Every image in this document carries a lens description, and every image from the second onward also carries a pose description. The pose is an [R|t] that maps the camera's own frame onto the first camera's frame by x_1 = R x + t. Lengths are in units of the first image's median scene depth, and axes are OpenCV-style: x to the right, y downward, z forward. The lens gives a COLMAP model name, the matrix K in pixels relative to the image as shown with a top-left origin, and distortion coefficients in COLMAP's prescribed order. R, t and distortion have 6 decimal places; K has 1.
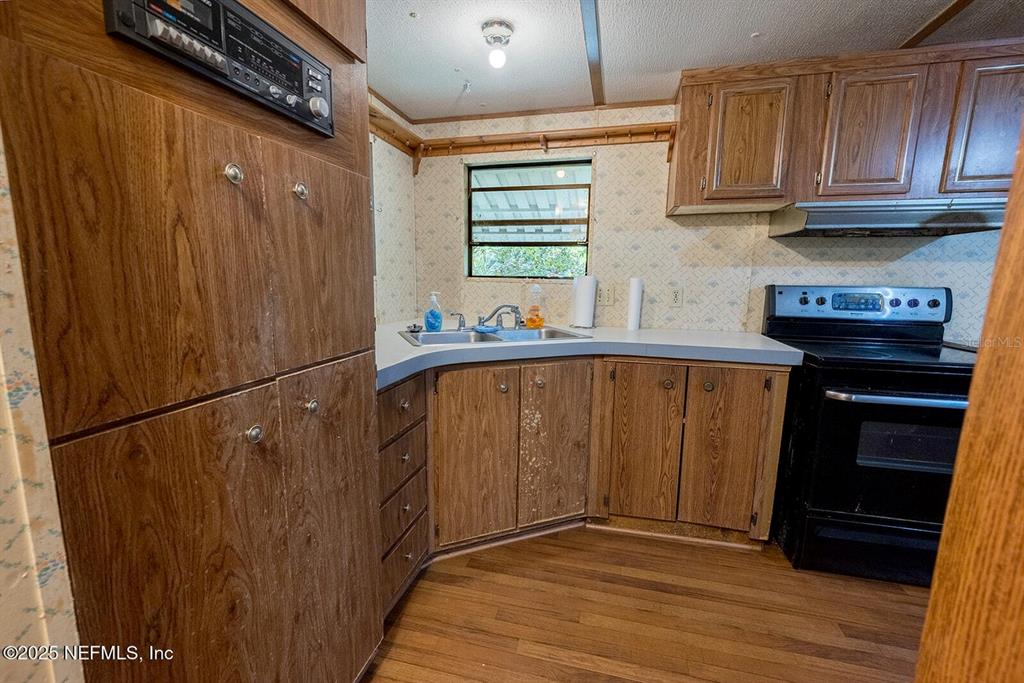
lens RADIAL K [[402.2, 0, 516.3], [0, 402.2, 338.2], [0, 0, 1]] dist [-0.000702, 0.000005]
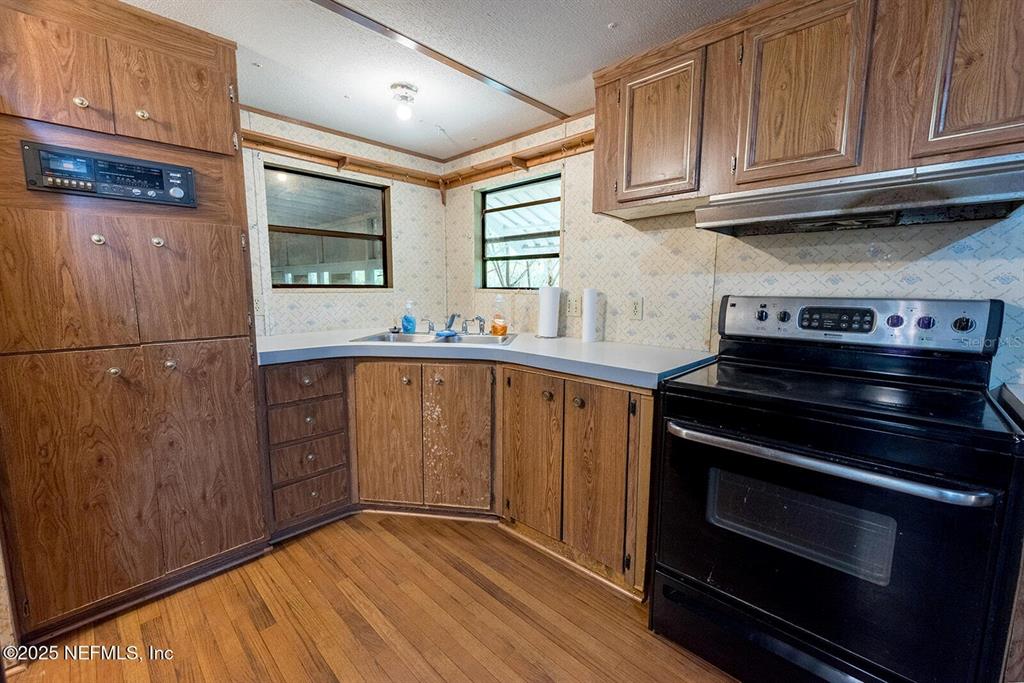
lens RADIAL K [[402.2, 0, 517.7], [0, 402.2, 339.5], [0, 0, 1]] dist [-0.000702, 0.000005]
pose [[0.873216, 0.053422, -0.484396, 0.799325], [-0.065641, 0.997809, -0.008287, -0.010633], [0.482892, 0.039033, 0.874810, 0.101638]]
